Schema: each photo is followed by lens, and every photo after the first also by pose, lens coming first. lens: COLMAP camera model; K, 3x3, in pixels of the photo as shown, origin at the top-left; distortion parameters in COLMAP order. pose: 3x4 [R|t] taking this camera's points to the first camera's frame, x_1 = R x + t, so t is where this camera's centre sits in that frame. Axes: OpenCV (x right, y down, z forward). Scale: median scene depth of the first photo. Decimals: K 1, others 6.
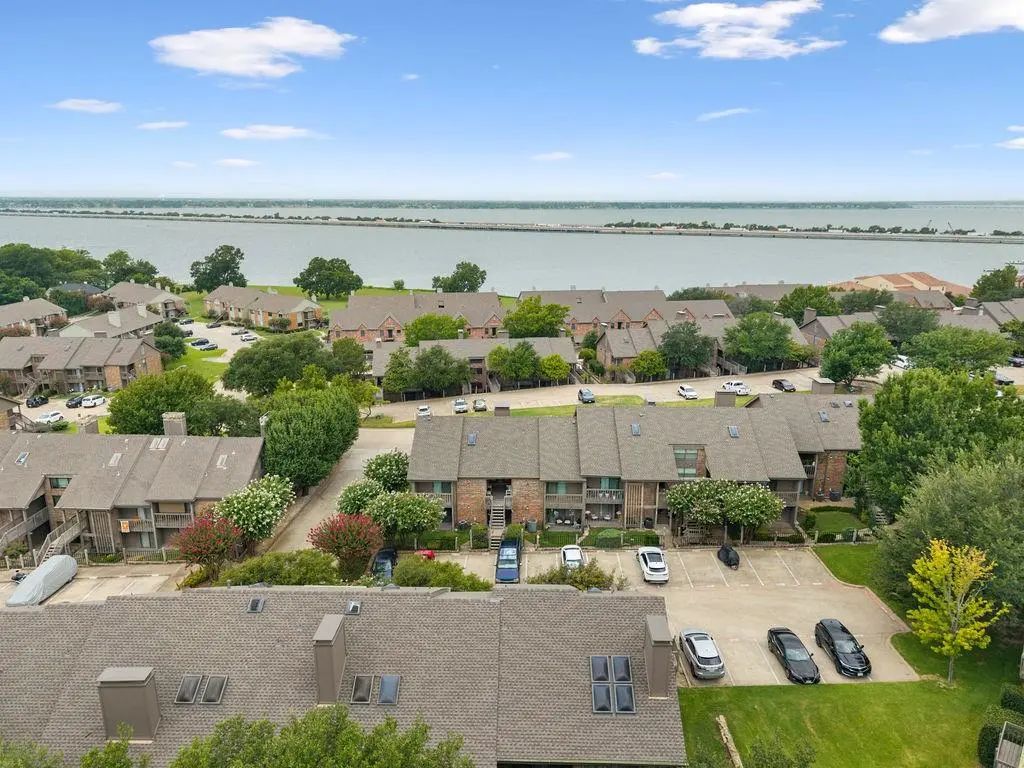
lens RADIAL K [[679.2, 0, 512.0], [0, 679.2, 384.0], [0, 0, 1]] dist [0.050770, -0.069166]
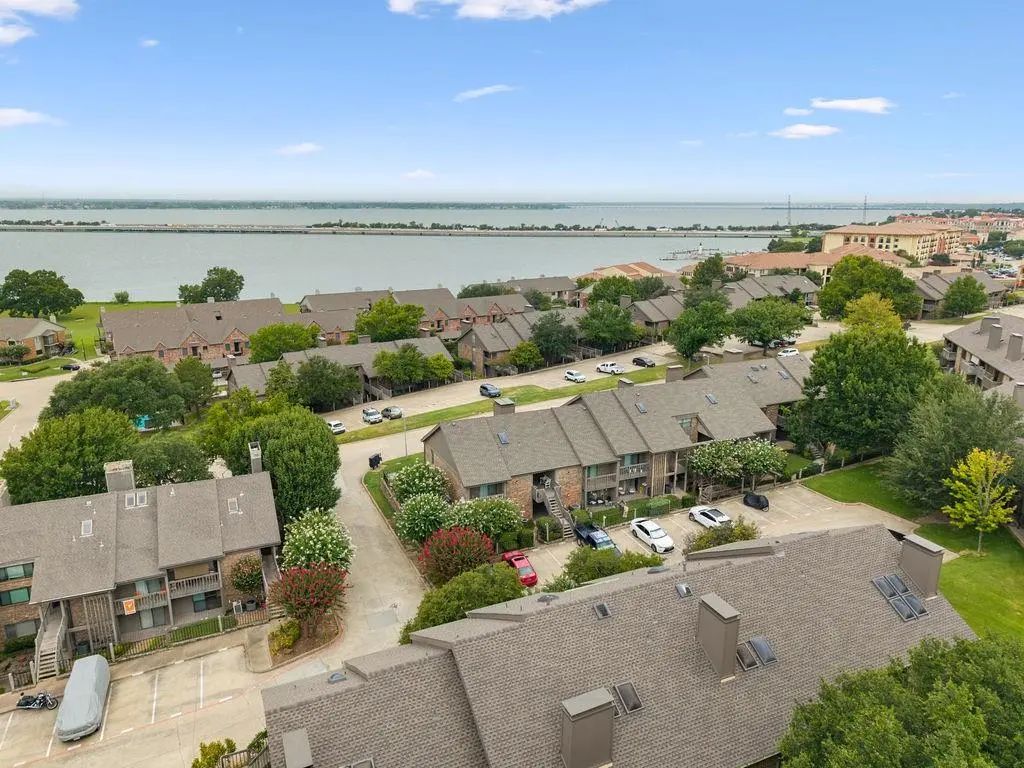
lens RADIAL K [[679.2, 0, 512.0], [0, 679.2, 384.0], [0, 0, 1]] dist [0.050770, -0.069166]
pose [[0.905196, -0.109665, 0.410602, -0.371659], [0.109913, 0.993673, 0.023084, -0.016169], [-0.410536, 0.024235, 0.911522, 0.066702]]
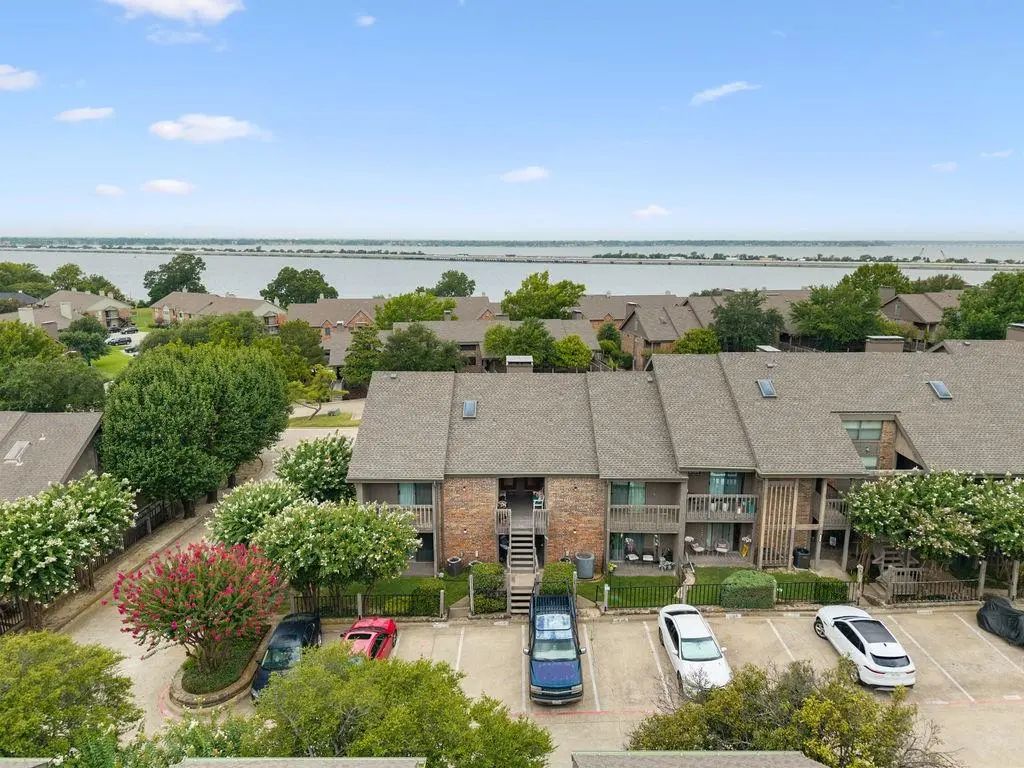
lens RADIAL K [[679.2, 0, 512.0], [0, 679.2, 384.0], [0, 0, 1]] dist [0.050770, -0.069166]
pose [[0.999761, -0.004355, 0.021401, -0.030229], [0.005548, 0.998415, -0.056011, 0.076485], [-0.021123, 0.056117, 0.998201, 0.366168]]
